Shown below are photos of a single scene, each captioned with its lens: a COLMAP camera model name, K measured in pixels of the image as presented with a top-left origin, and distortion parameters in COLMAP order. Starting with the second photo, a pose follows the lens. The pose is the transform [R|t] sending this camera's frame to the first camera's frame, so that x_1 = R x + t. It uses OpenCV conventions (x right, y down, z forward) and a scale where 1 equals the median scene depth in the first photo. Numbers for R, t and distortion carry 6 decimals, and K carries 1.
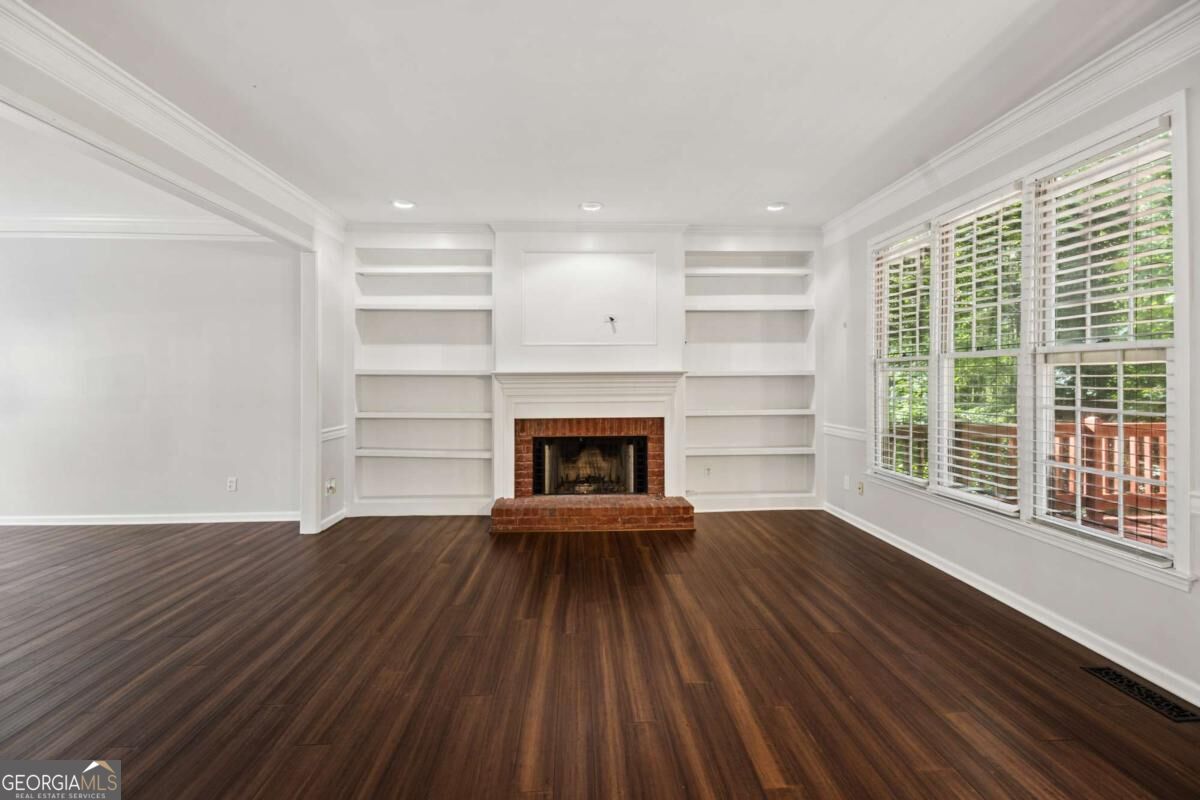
lens RADIAL K [[528.6, 0, 604.1], [0, 528.6, 387.5], [0, 0, 1]] dist [0.011457, -0.002631]
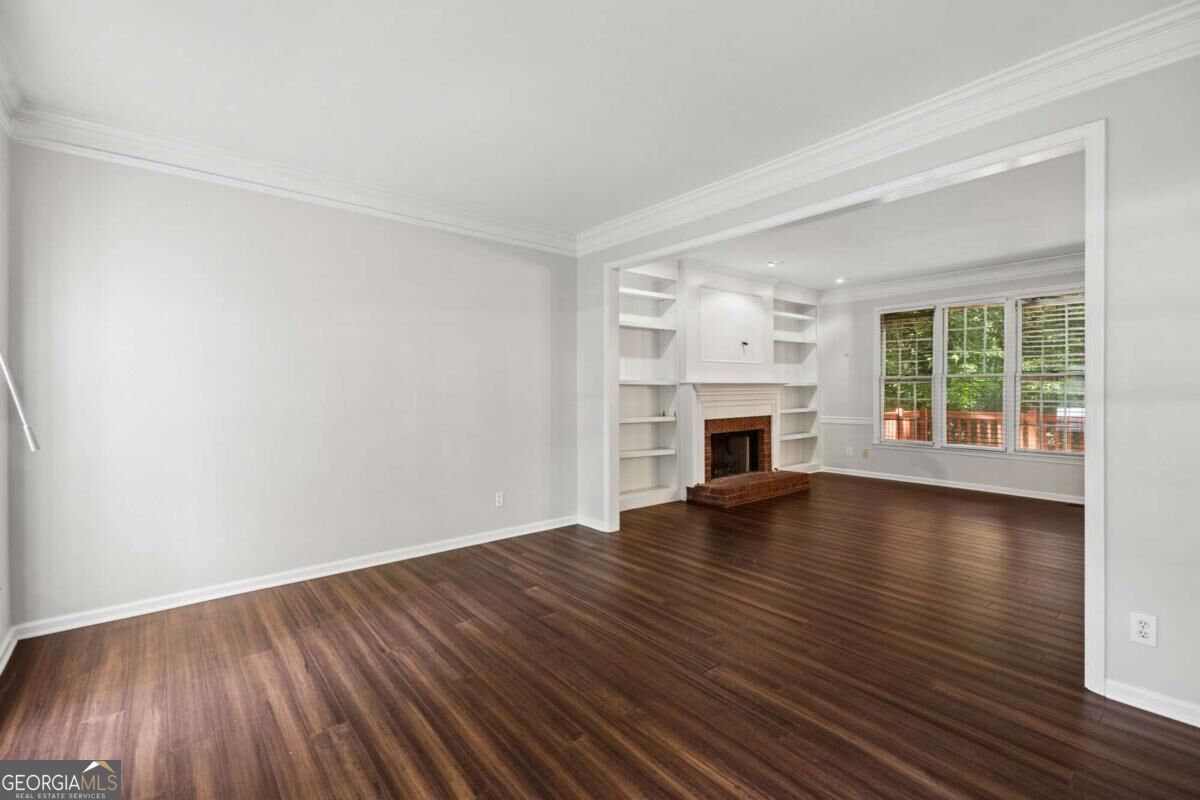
lens RADIAL K [[528.6, 0, 602.9], [0, 528.6, 398.1], [0, 0, 1]] dist [0.011457, -0.002631]
pose [[0.799197, -0.009608, 0.600992, -1.096223], [0.005995, 0.999950, 0.008014, -0.003784], [-0.601039, -0.002802, 0.799215, 0.139449]]
